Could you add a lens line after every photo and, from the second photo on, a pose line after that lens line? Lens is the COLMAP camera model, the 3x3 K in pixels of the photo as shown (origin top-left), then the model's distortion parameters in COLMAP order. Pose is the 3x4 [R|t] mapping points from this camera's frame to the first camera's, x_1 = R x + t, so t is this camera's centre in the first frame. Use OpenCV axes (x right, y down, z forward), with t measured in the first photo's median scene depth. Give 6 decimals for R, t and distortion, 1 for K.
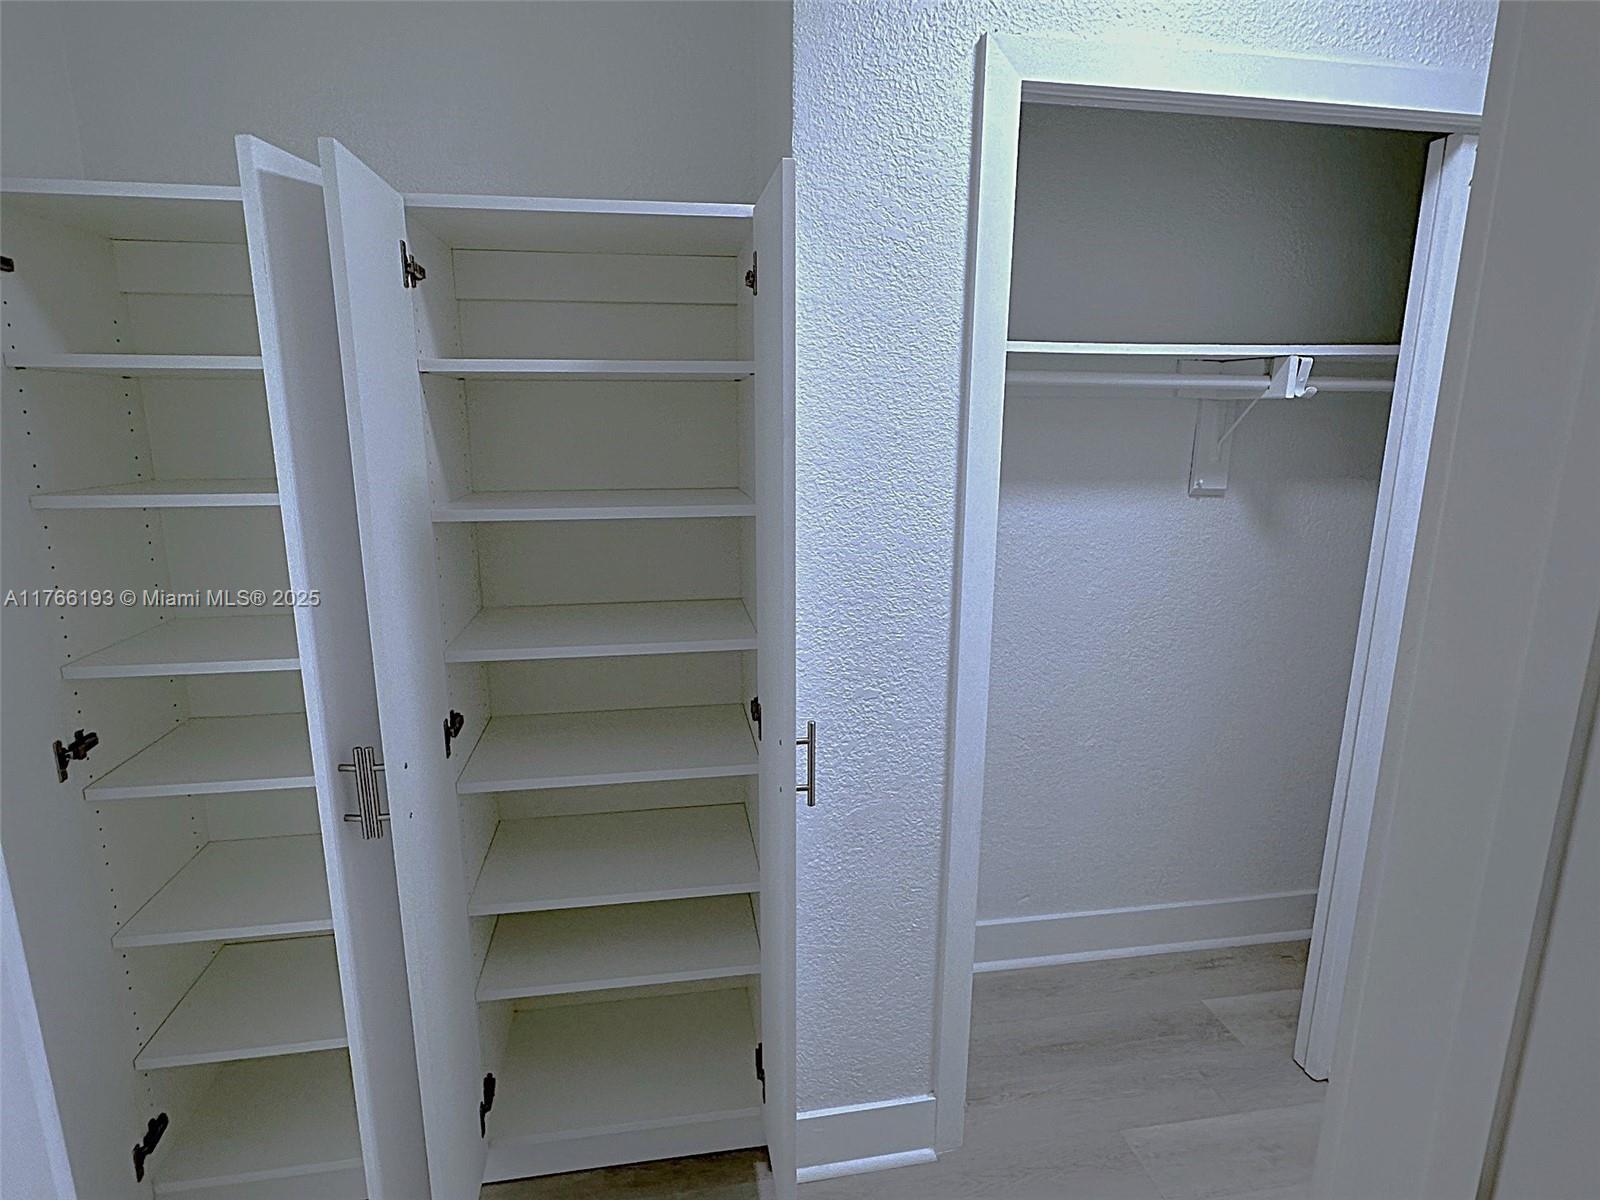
lens RADIAL K [[861.2, 0, 812.8], [0, 861.2, 596.5], [0, 0, 1]] dist [0.003270, 0.000640]
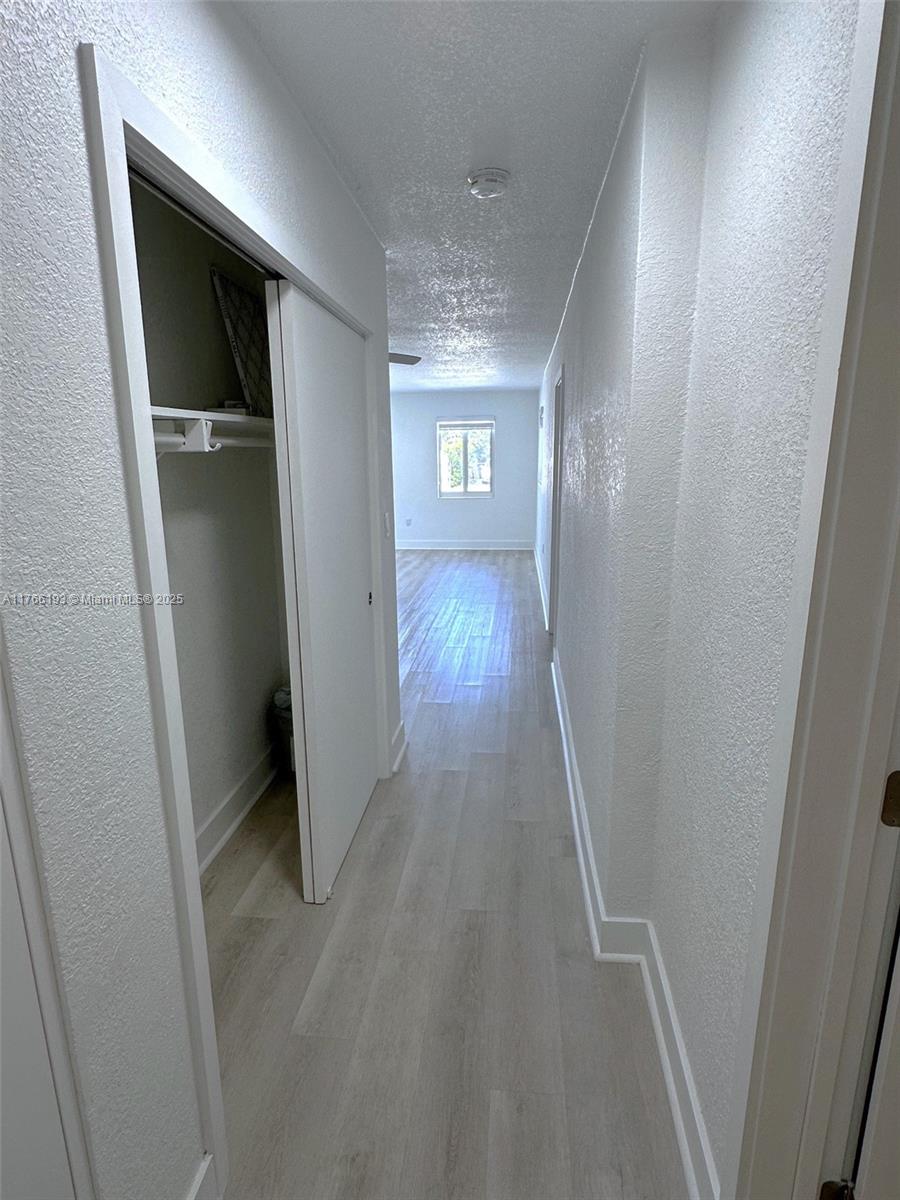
lens RADIAL K [[645.9, 0, 450.0], [0, 645.9, 600.0], [0, 0, 1]] dist [0.003270, 0.000640]
pose [[0.273375, -0.219102, 0.936622, -0.386485], [0.208925, 0.963993, 0.164526, -0.116838], [-0.938944, 0.150706, 0.309307, 0.461105]]
